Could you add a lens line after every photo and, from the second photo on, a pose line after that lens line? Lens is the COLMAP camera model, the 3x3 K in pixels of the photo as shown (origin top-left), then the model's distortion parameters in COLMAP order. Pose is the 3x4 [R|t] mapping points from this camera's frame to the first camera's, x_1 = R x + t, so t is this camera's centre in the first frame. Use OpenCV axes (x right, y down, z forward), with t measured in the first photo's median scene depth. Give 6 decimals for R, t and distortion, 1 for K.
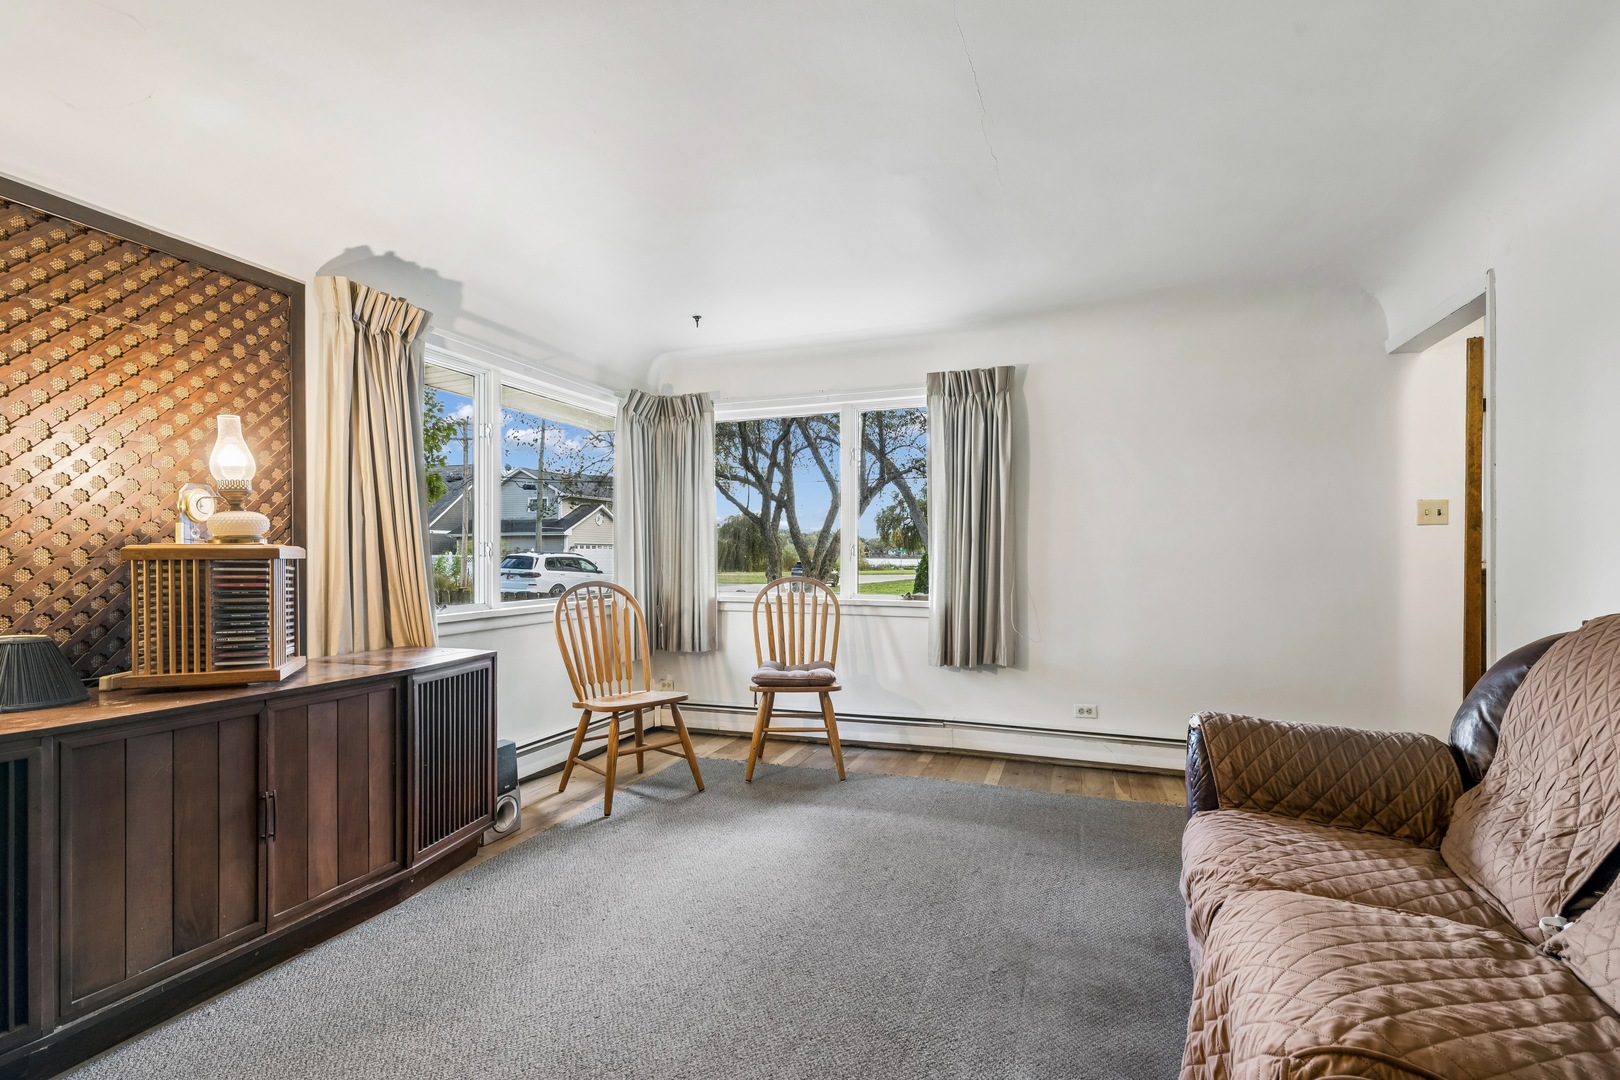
lens RADIAL K [[733.6, 0, 836.6], [0, 733.6, 550.0], [0, 0, 1]] dist [-0.000890, -0.000146]
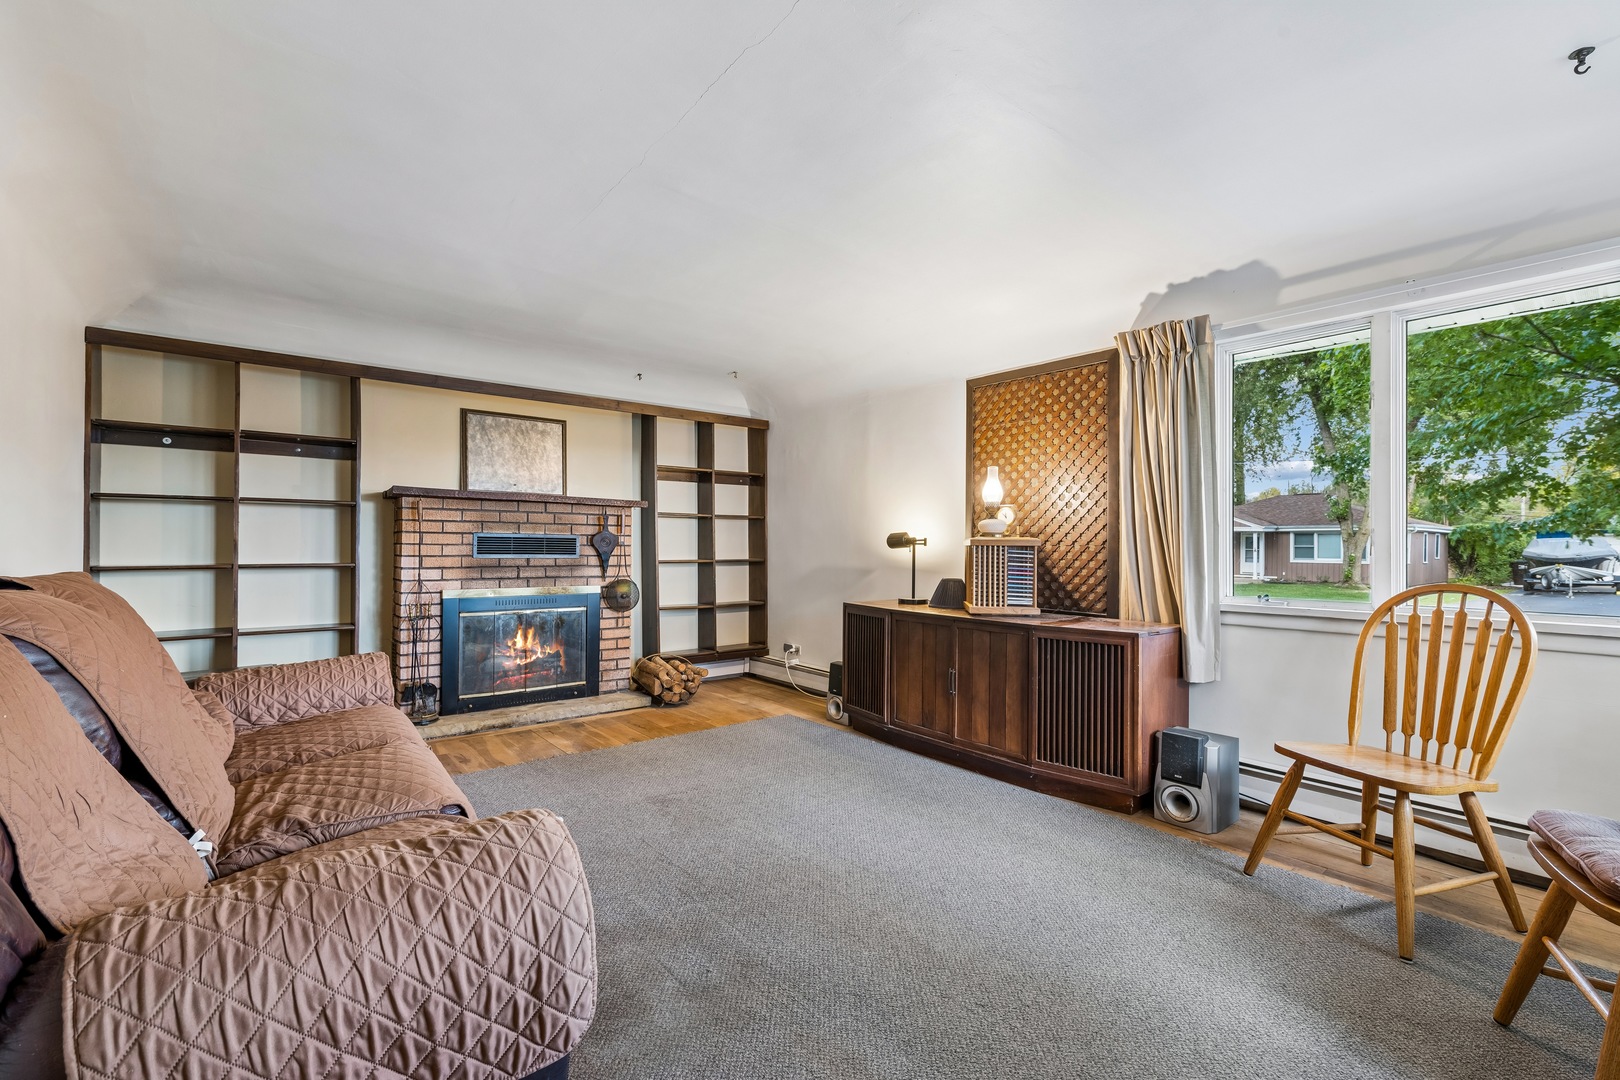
lens RADIAL K [[733.6, 0, 836.6], [0, 733.6, 550.0], [0, 0, 1]] dist [-0.000890, -0.000146]
pose [[-0.520962, -0.004825, -0.853566, 0.763071], [-0.005561, 0.999982, -0.002258, 0.025171], [0.853562, 0.003570, -0.520980, 1.334385]]
